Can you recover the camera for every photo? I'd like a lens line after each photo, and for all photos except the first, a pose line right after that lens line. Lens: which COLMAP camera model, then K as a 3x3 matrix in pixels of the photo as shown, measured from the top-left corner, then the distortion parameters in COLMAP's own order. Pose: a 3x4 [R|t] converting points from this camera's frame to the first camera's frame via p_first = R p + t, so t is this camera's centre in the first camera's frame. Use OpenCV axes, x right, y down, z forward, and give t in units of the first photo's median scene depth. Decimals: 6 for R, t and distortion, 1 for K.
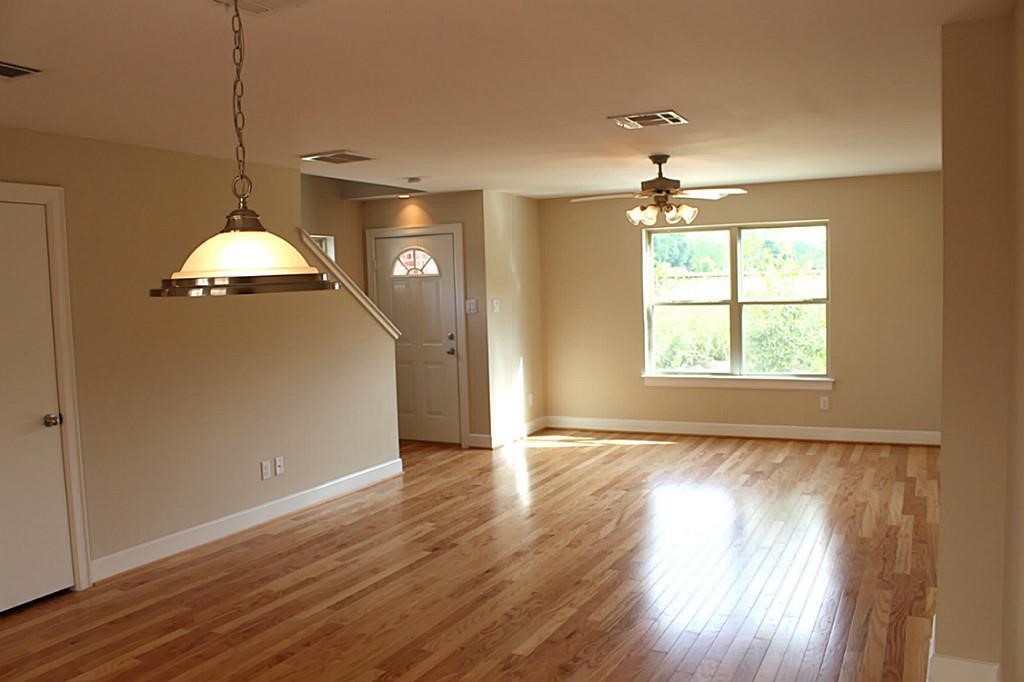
lens RADIAL K [[846.7, 0, 512.0], [0, 846.7, 341.0], [0, 0, 1]] dist [-0.077530, -0.000955]
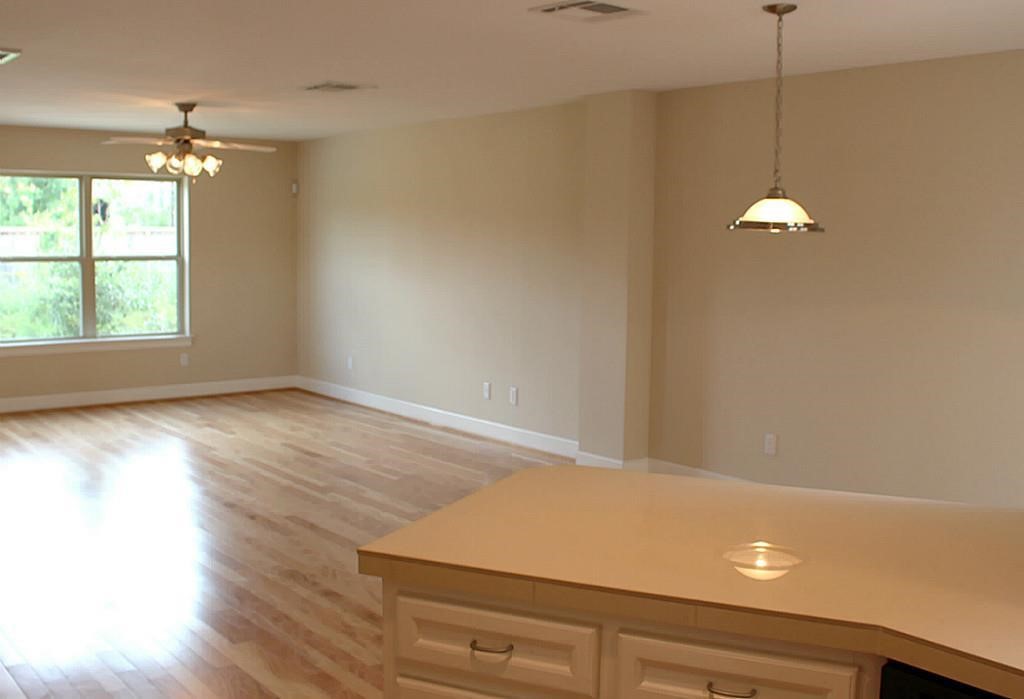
lens RADIAL K [[1042.9, 0, 512.0], [0, 1042.9, 349.5], [0, 0, 1]] dist [-0.012176, -0.010714]
pose [[0.412447, -0.064933, 0.908664, -0.938841], [0.042970, 0.997733, 0.051793, 0.022145], [-0.909967, 0.017683, 0.414302, 0.194340]]
